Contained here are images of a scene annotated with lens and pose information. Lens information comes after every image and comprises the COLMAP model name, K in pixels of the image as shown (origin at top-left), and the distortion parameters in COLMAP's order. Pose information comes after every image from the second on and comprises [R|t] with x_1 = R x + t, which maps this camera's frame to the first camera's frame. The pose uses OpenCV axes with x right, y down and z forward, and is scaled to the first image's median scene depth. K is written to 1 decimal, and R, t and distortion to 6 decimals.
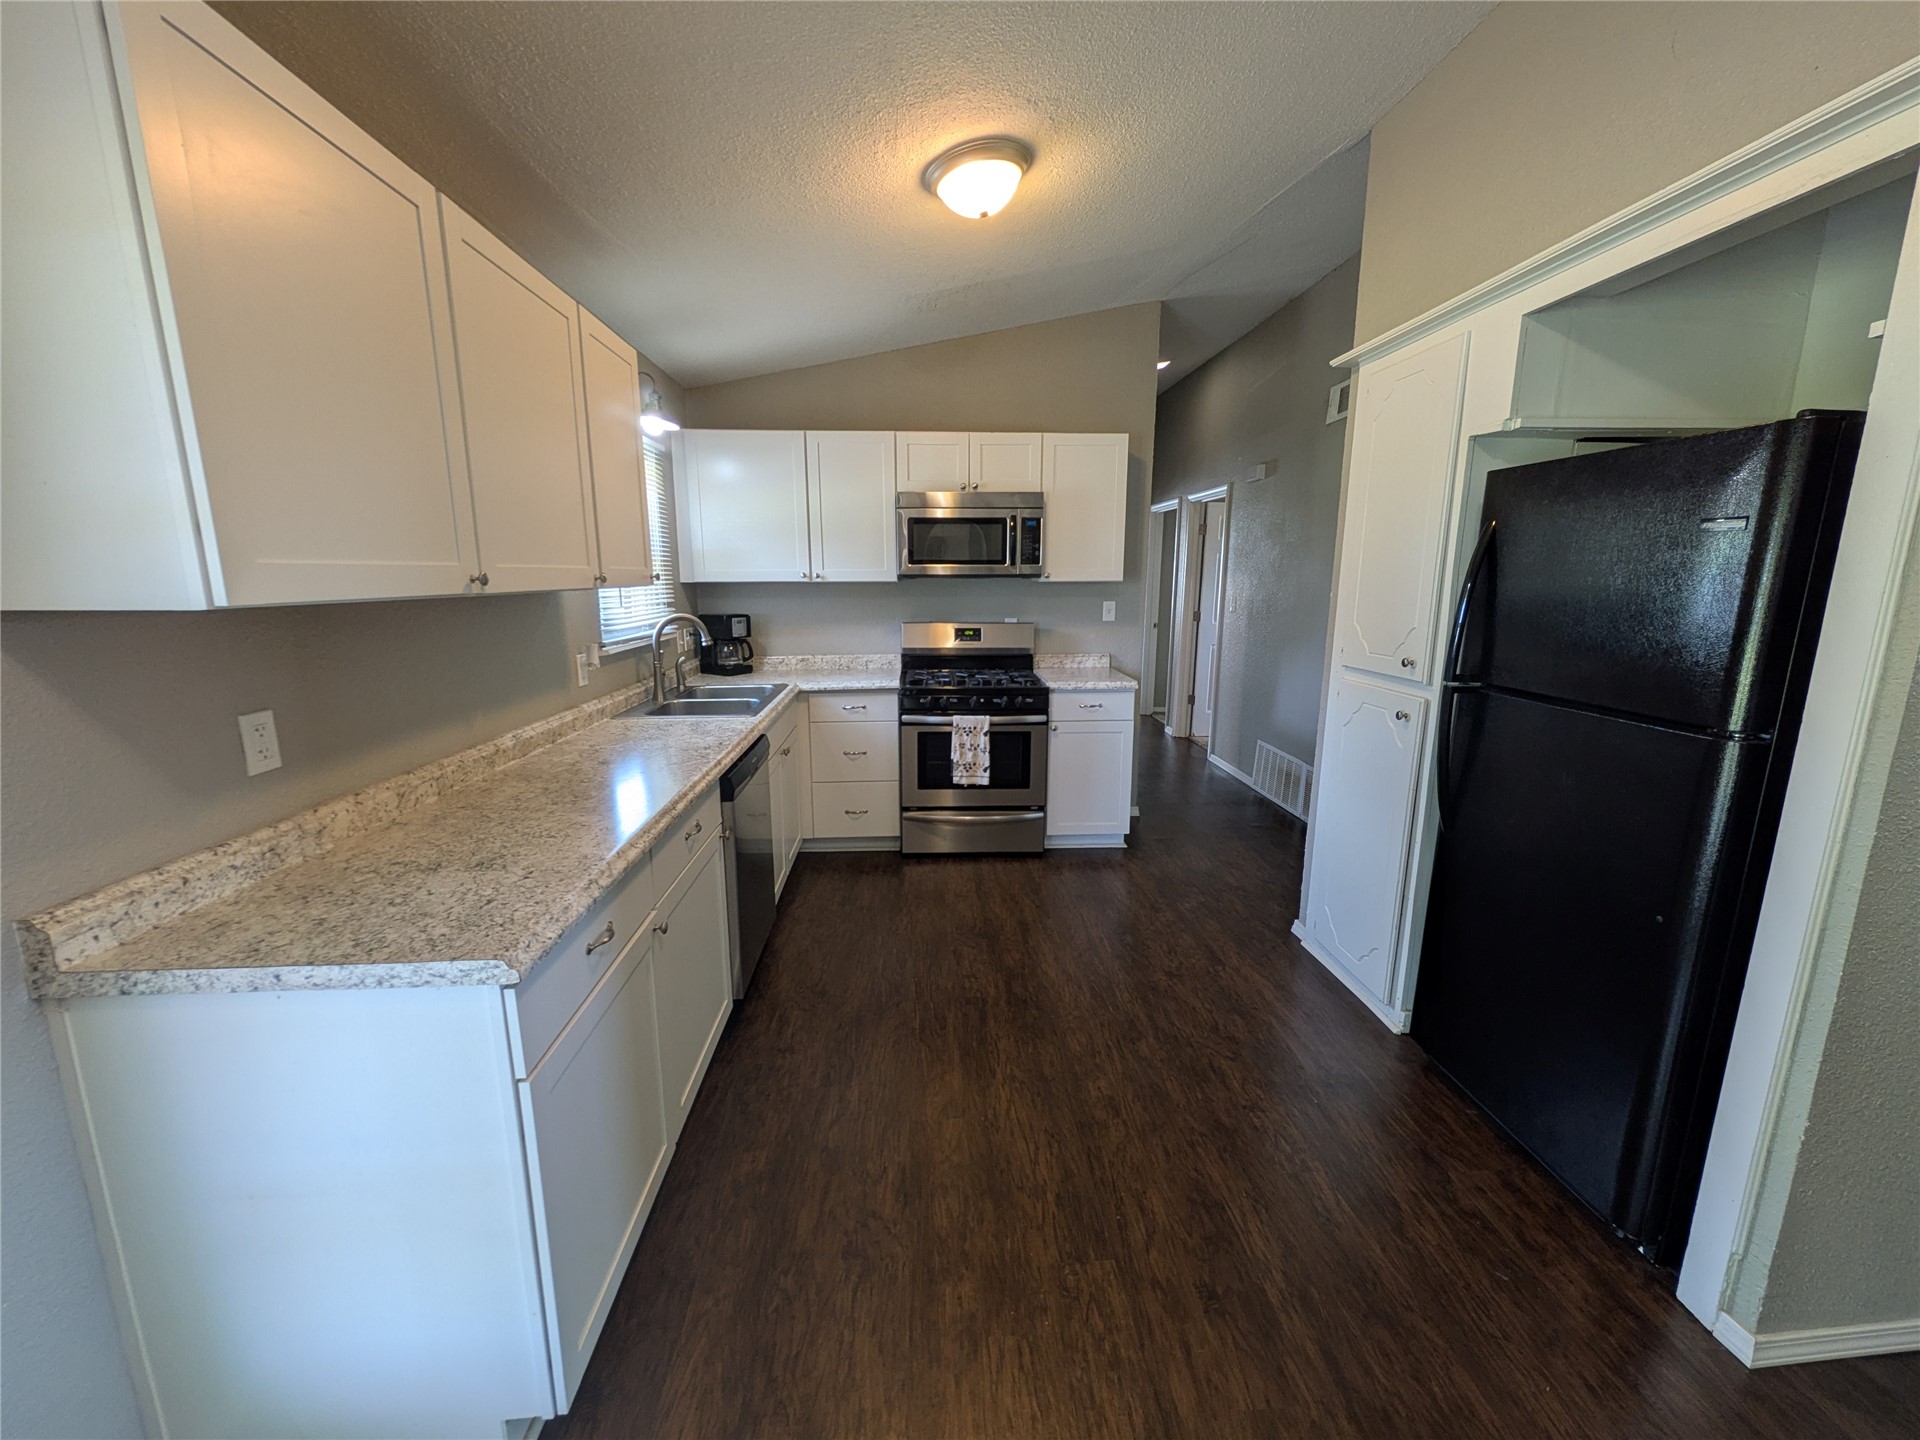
lens RADIAL K [[756.7, 0, 953.7], [0, 756.7, 719.6], [0, 0, 1]] dist [-0.004931, 0.001050]
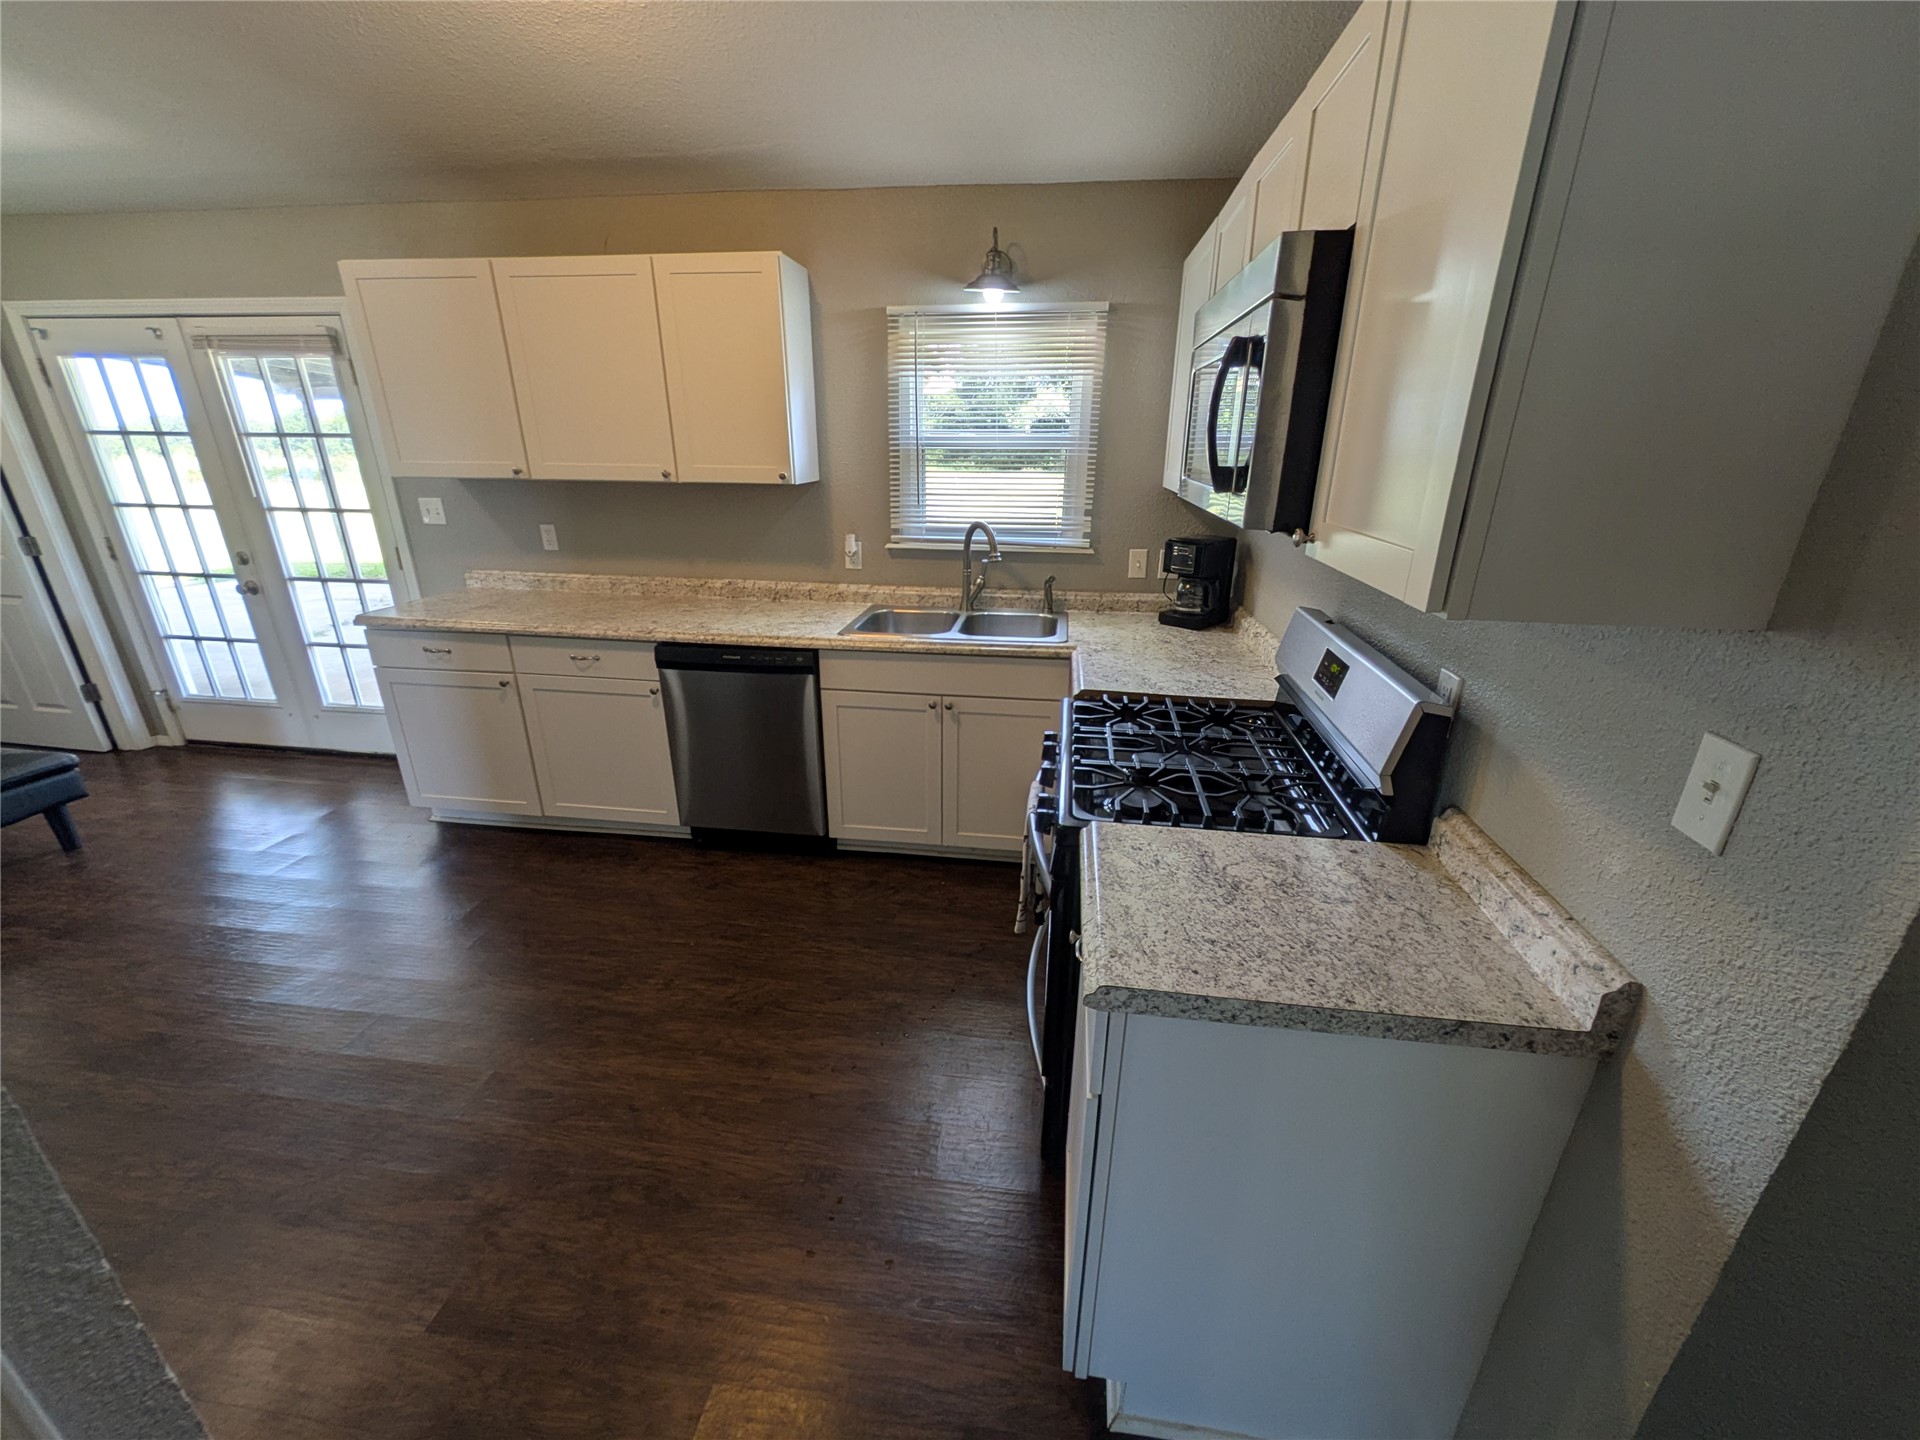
lens RADIAL K [[756.7, 0, 960.0], [0, 756.7, 726.0], [0, 0, 1]] dist [-0.004931, 0.001050]
pose [[-0.179388, 0.350957, -0.919048, 0.469743], [-0.196835, 0.902508, 0.383061, -0.225460], [0.963886, 0.249617, -0.092819, 0.981858]]
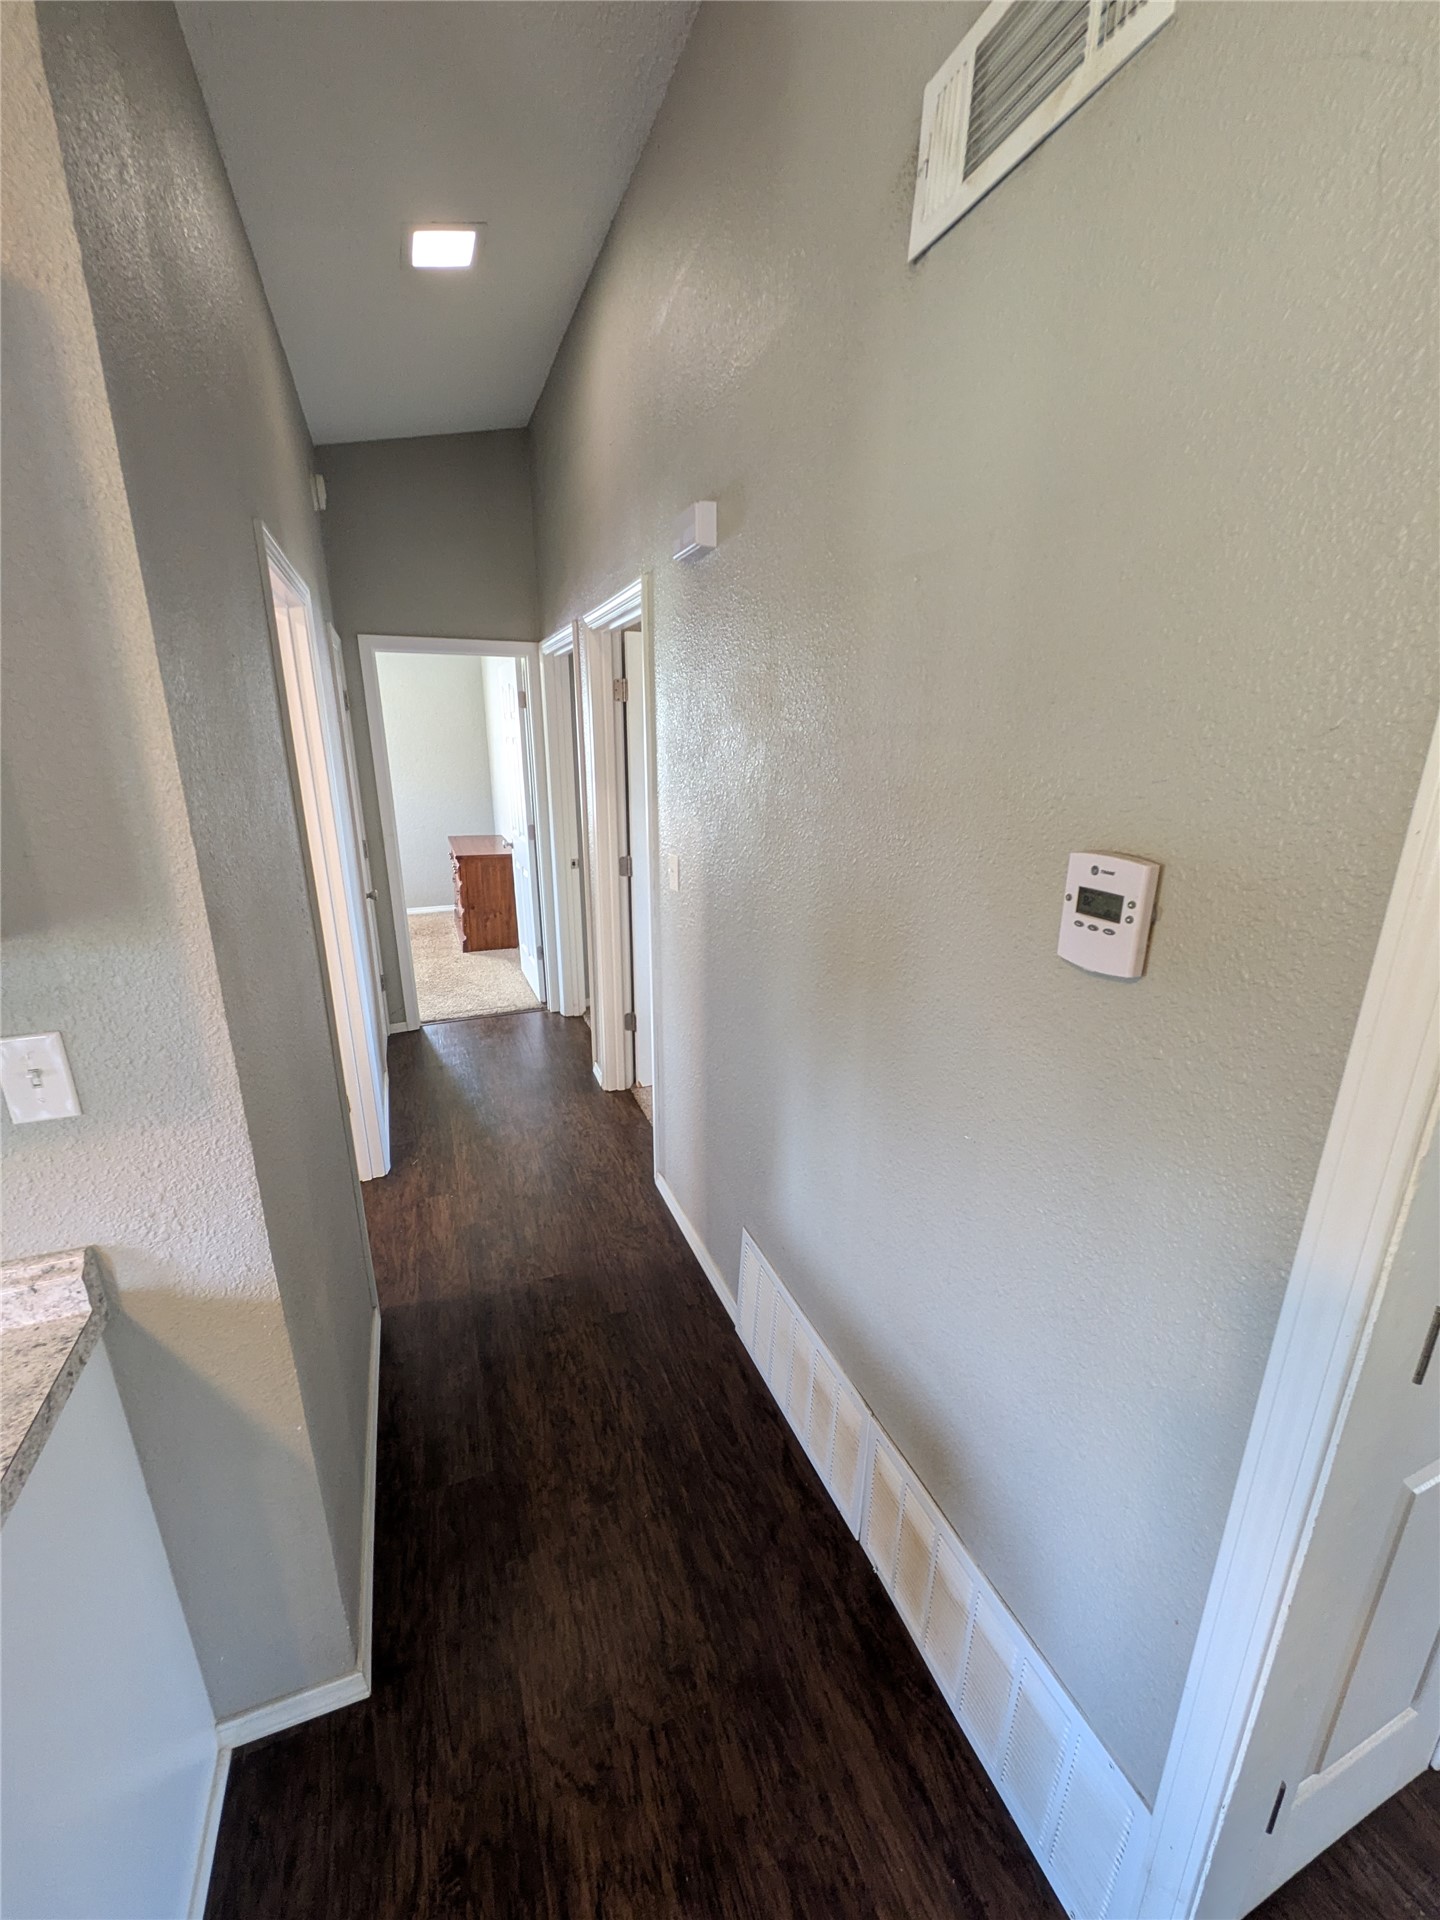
lens RADIAL K [[756.7, 0, 719.7], [0, 756.7, 967.2], [0, 0, 1]] dist [-0.004931, 0.001050]
pose [[0.945640, -0.095695, 0.310817, 0.380493], [0.062090, 0.991273, 0.116290, -0.219715], [-0.319233, -0.090670, 0.943329, 0.869337]]
